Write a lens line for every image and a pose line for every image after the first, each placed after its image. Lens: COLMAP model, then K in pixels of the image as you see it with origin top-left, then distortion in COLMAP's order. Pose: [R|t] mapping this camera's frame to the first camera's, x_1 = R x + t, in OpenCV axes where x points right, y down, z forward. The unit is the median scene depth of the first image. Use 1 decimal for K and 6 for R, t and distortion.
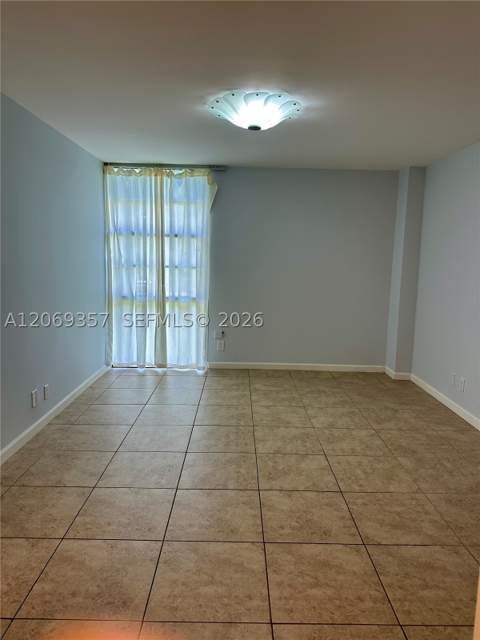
lens RADIAL K [[446.4, 0, 240.1], [0, 446.4, 319.1], [0, 0, 1]] dist [0.056206, -0.082455]
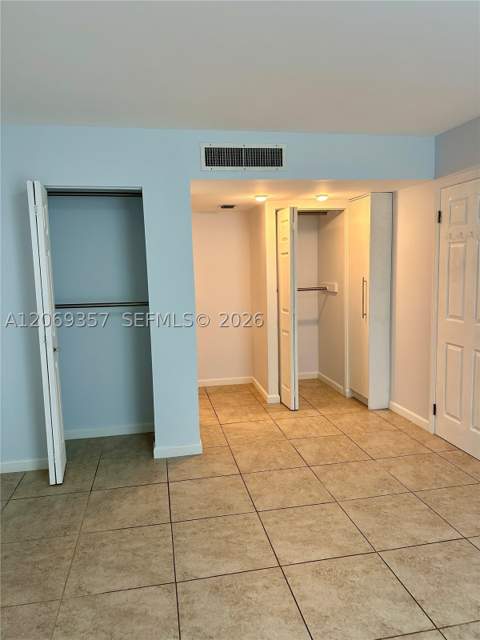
lens RADIAL K [[446.4, 0, 239.6], [0, 446.4, 319.8], [0, 0, 1]] dist [0.056206, -0.082455]
pose [[-0.983010, 0.033433, -0.180483, 0.311264], [-0.010835, 0.970989, 0.238879, -0.263364], [0.183234, 0.236776, -0.954129, 1.875152]]
